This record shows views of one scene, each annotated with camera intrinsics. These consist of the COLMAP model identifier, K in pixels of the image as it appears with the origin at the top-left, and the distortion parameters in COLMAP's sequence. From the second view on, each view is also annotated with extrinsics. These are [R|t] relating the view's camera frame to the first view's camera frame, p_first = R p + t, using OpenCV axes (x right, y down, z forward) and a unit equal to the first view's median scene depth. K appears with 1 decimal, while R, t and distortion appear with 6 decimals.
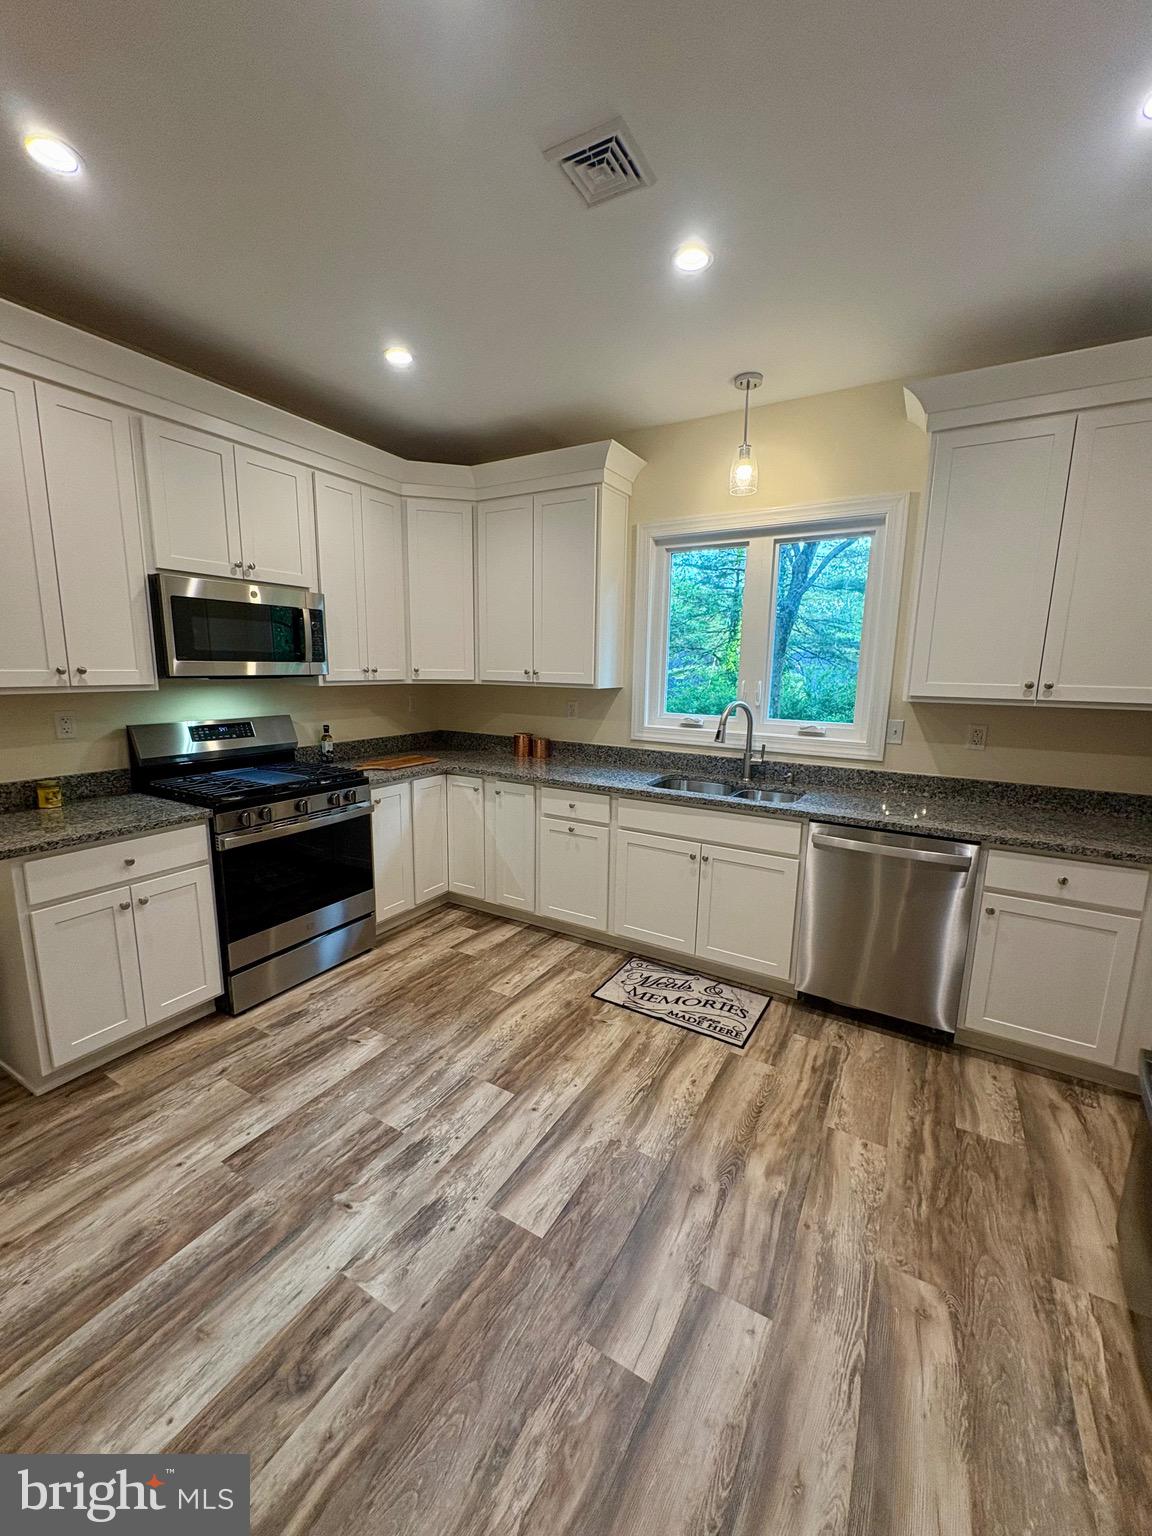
lens RADIAL K [[623.5, 0, 602.4], [0, 623.5, 774.5], [0, 0, 1]] dist [0.000069, -0.000207]
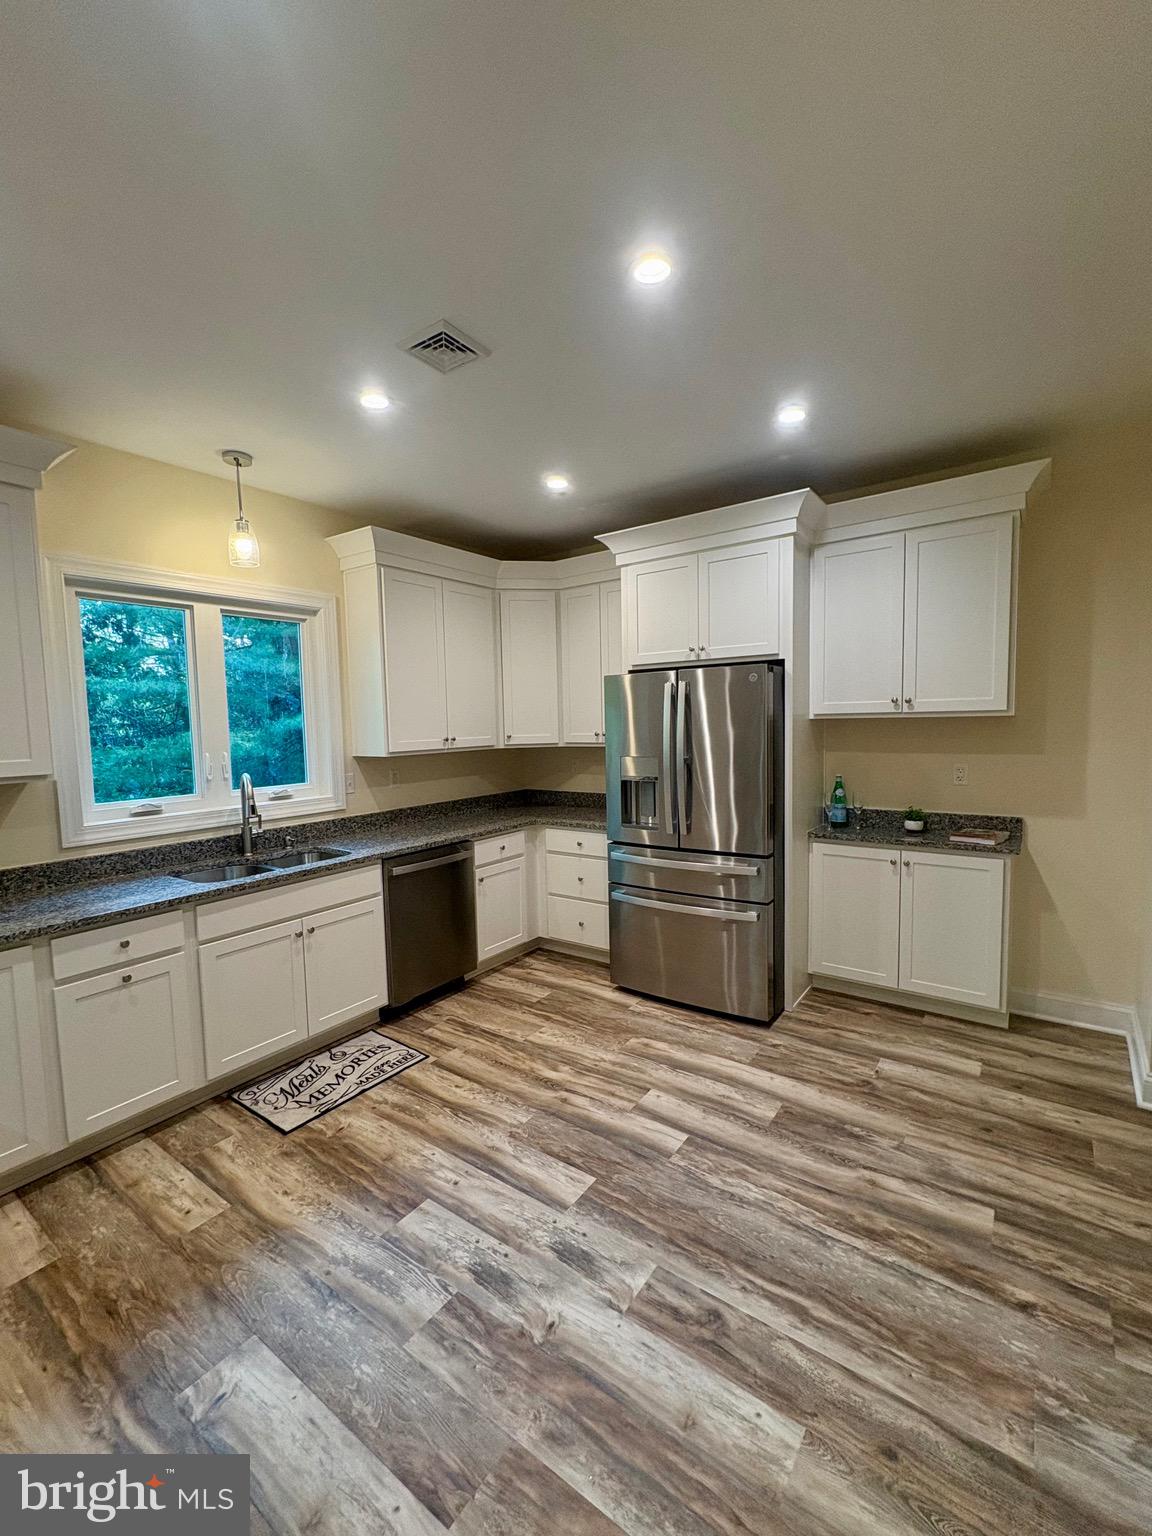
lens RADIAL K [[623.5, 0, 590.5], [0, 623.5, 769.0], [0, 0, 1]] dist [0.000069, -0.000207]
pose [[0.094158, -0.096315, 0.990887, -1.029604], [0.196562, 0.977515, 0.076338, -0.141470], [-0.975960, 0.187583, 0.110972, 0.572048]]
